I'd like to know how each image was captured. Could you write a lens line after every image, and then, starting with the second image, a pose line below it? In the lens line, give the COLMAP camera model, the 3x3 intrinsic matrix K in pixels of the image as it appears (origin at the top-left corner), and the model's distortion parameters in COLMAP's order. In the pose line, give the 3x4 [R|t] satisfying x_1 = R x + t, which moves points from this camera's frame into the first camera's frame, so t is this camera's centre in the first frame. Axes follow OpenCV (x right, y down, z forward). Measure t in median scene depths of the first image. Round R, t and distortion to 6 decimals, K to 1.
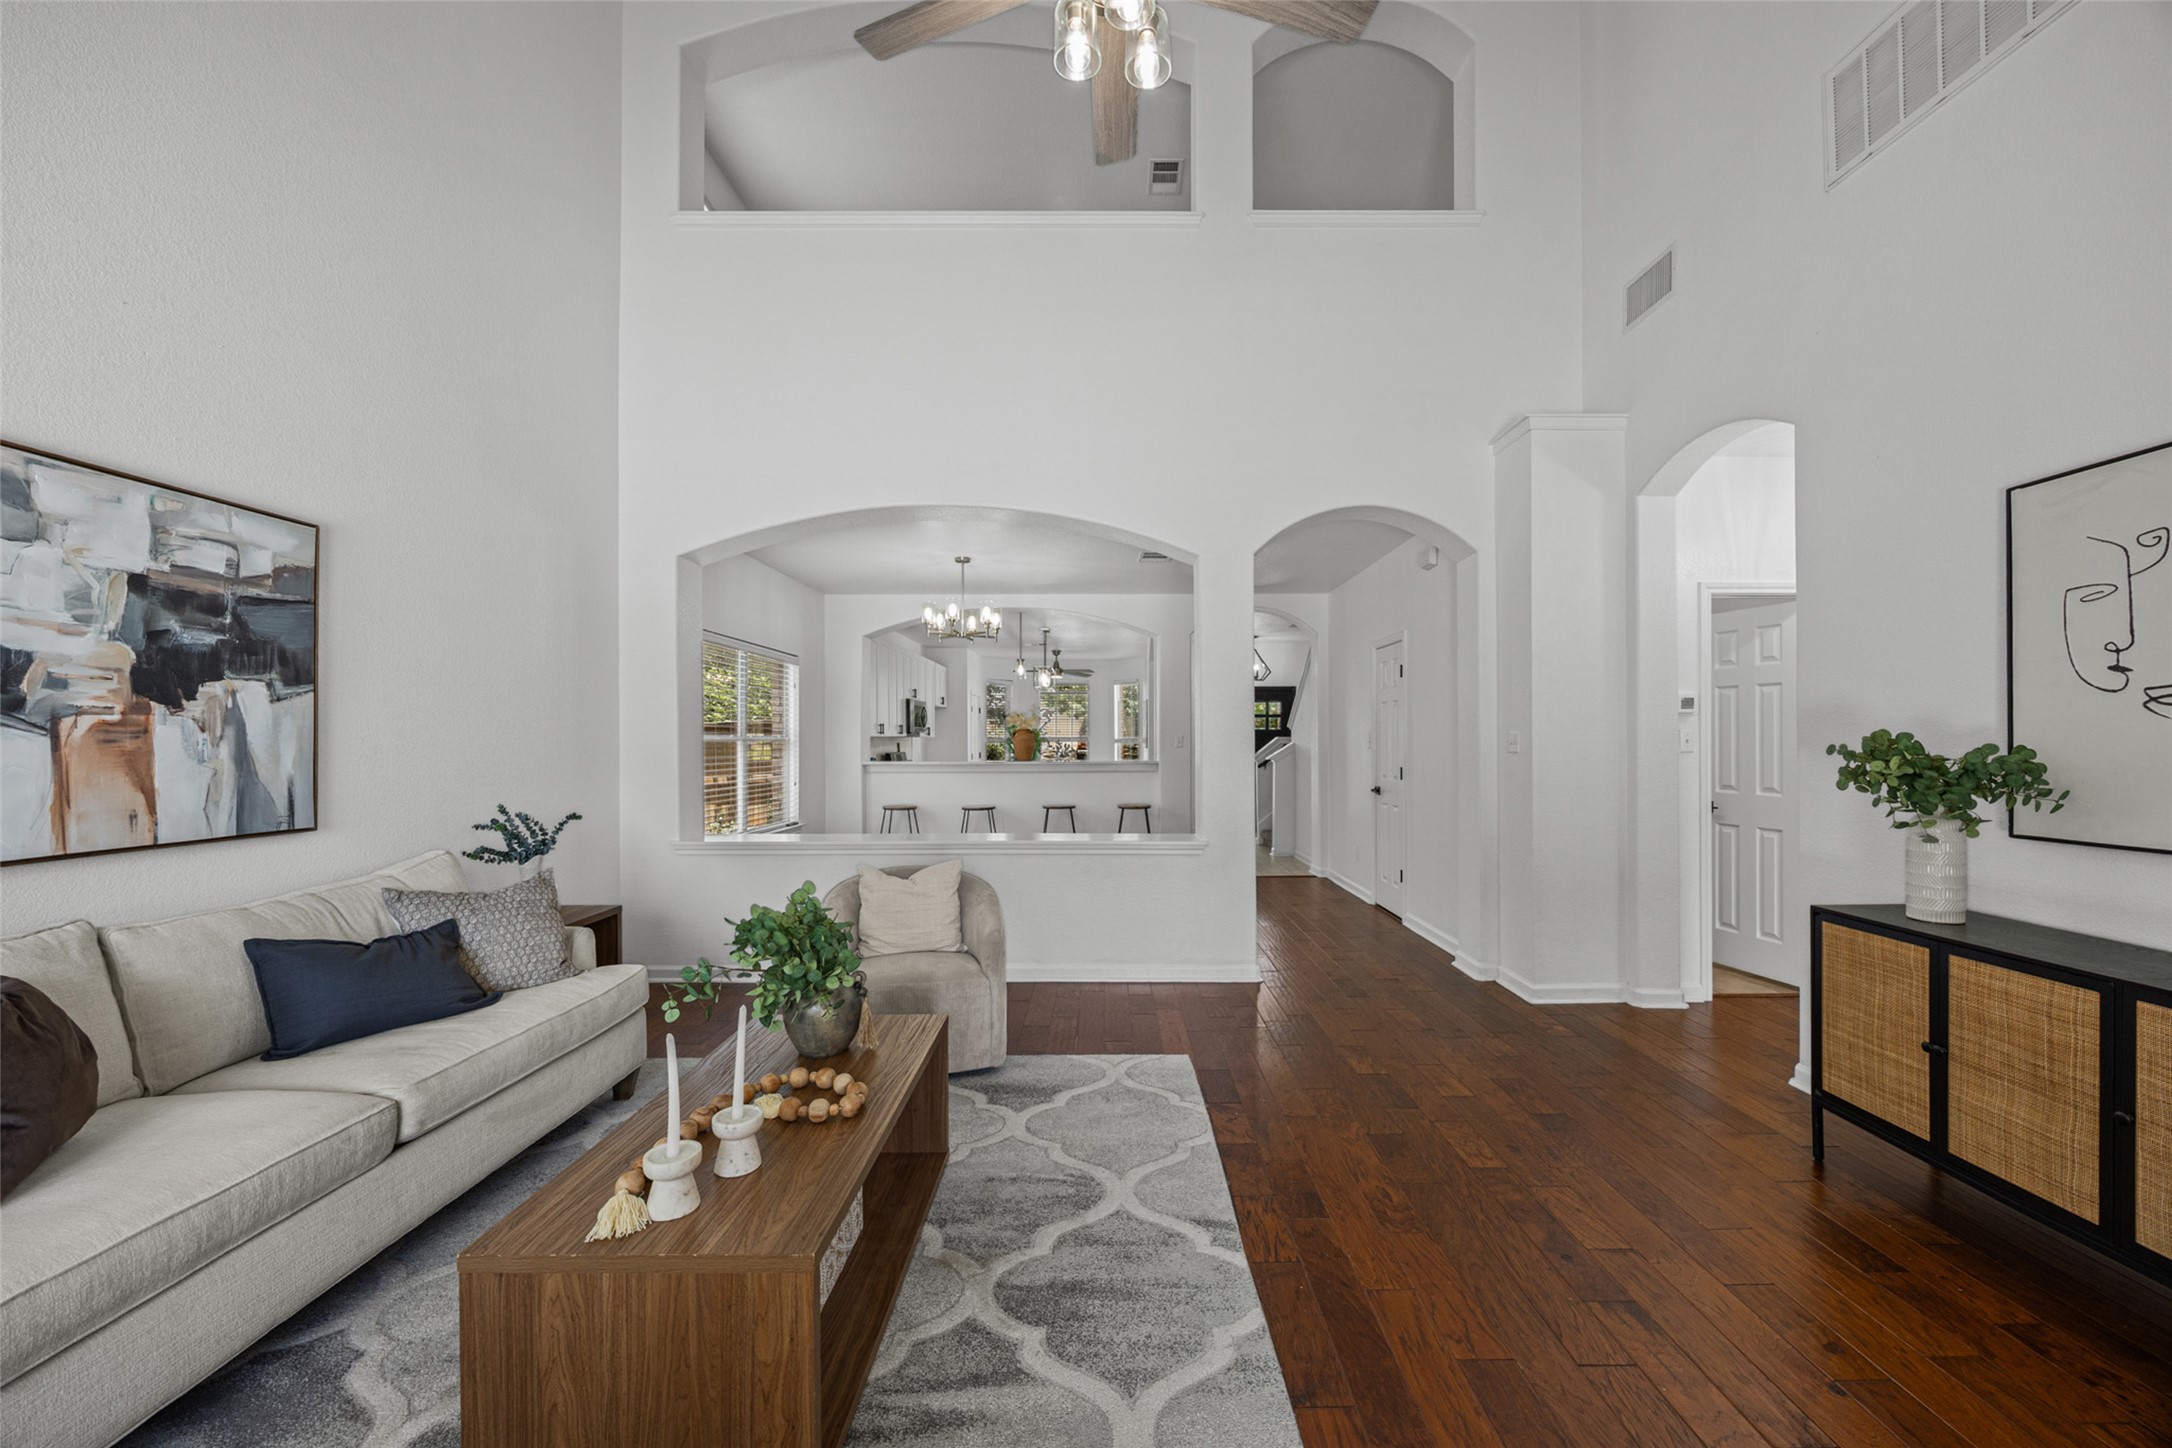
lens RADIAL K [[838.5, 0, 1097.2], [0, 838.5, 754.8], [0, 0, 1]] dist [0.000797, 0.000083]
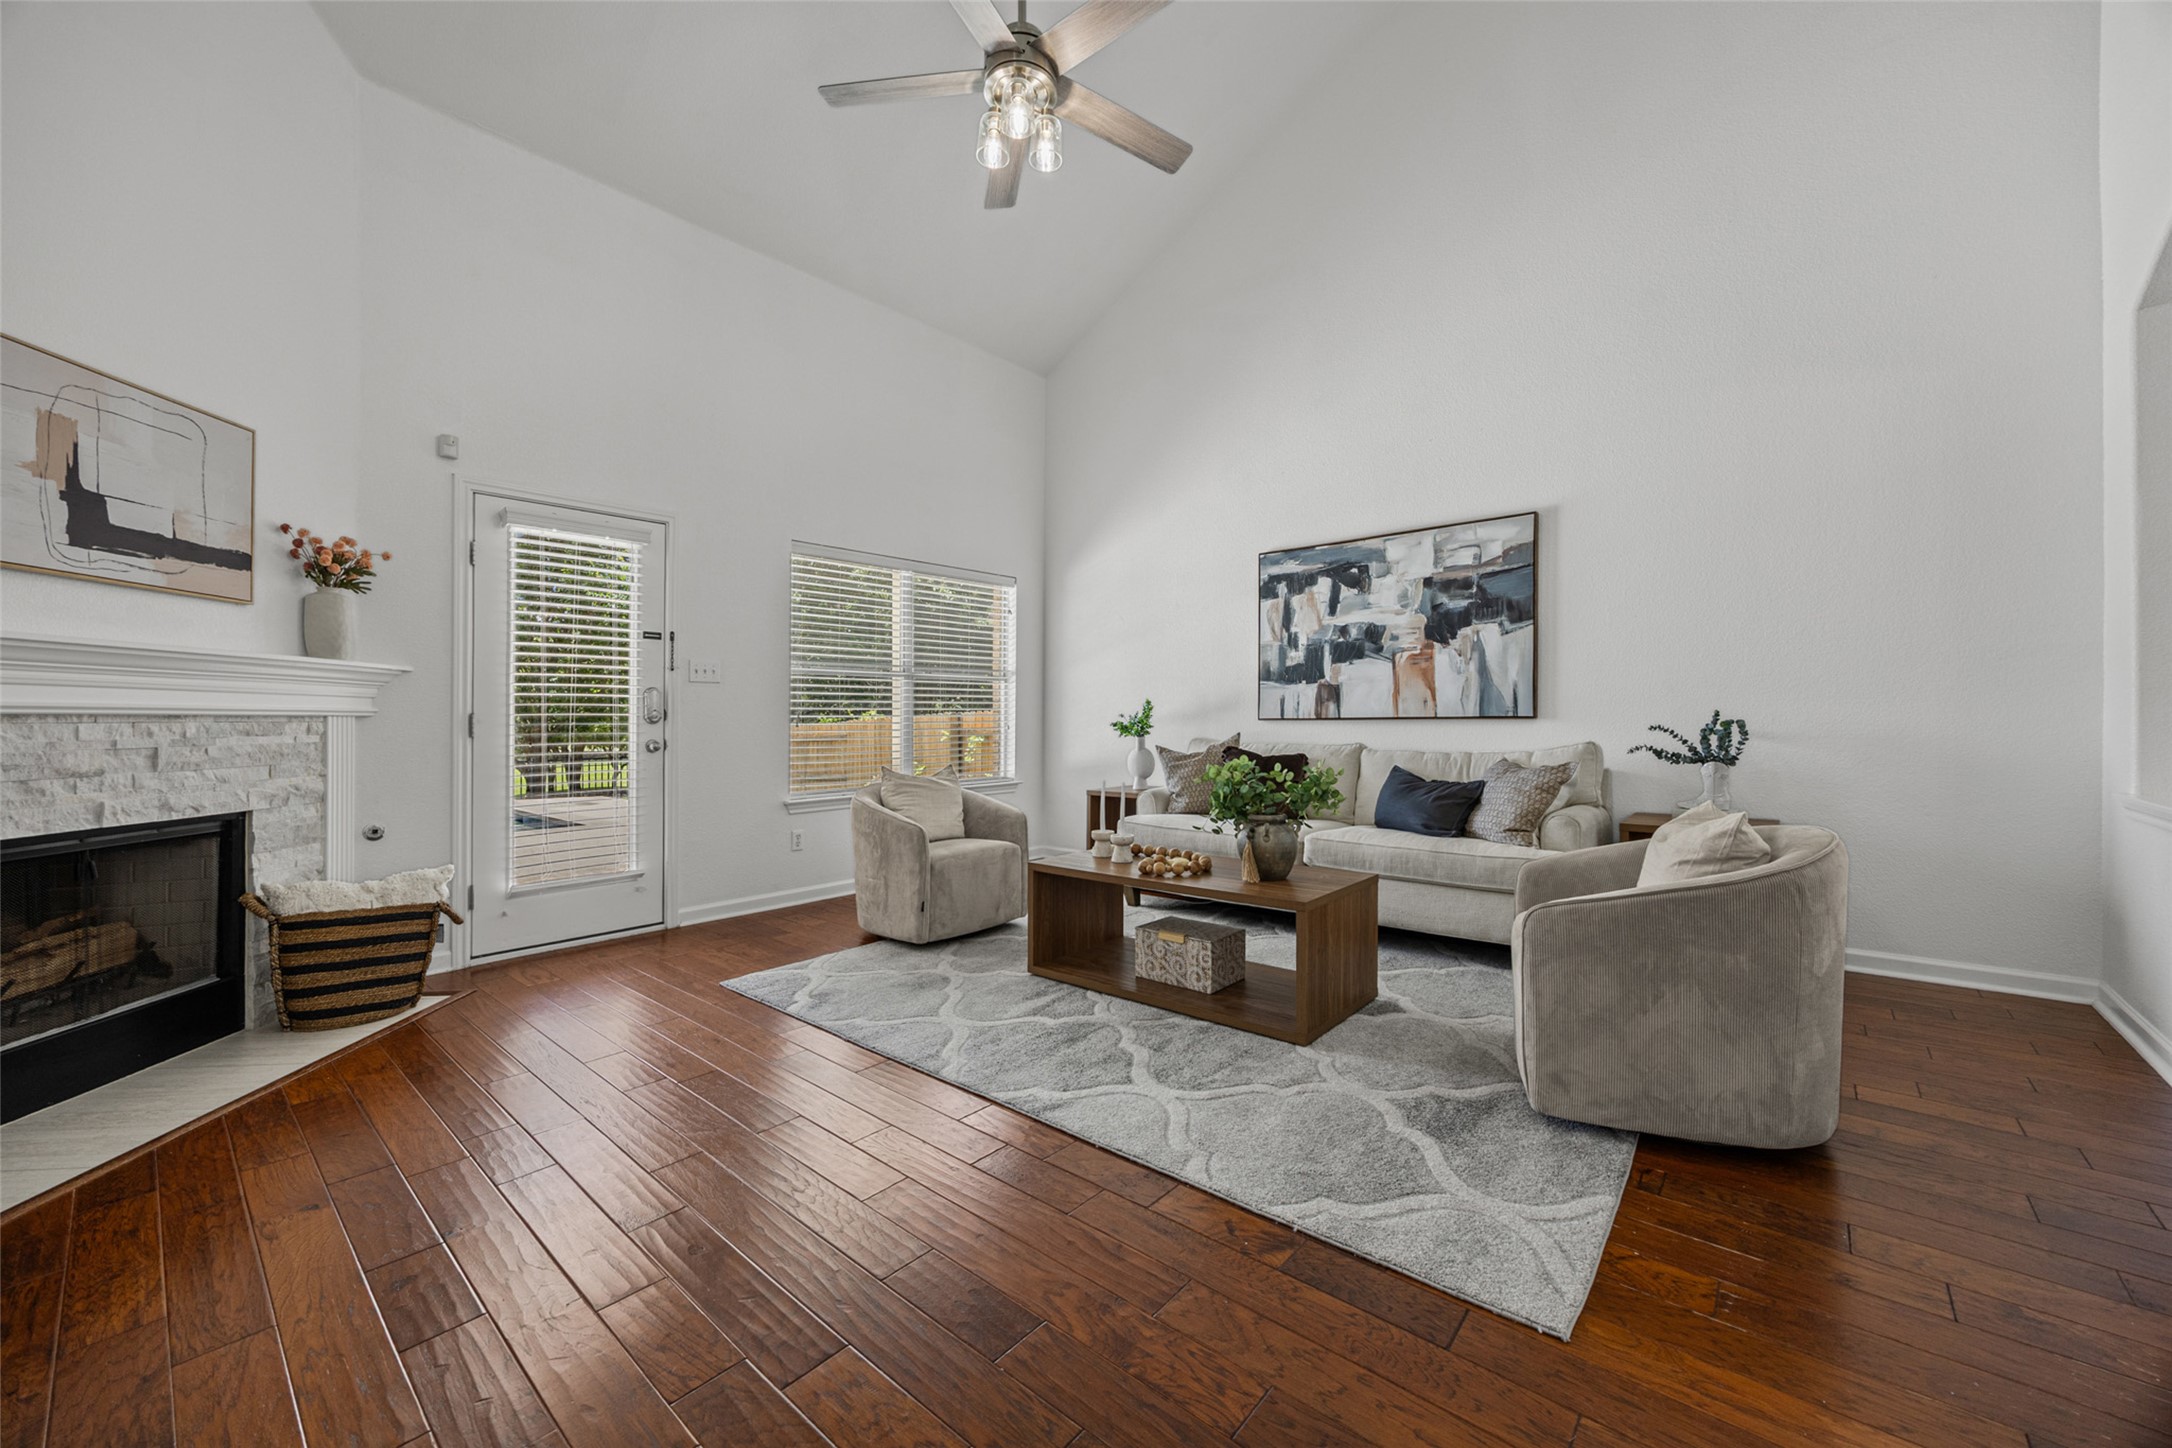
lens RADIAL K [[838.5, 0, 1083.3], [0, 838.5, 707.3], [0, 0, 1]] dist [0.000797, 0.000083]
pose [[-0.647279, -0.001501, -0.762251, 0.799359], [-0.003559, 0.999993, 0.001052, 0.081156], [0.762244, 0.003394, -0.647280, 1.528457]]
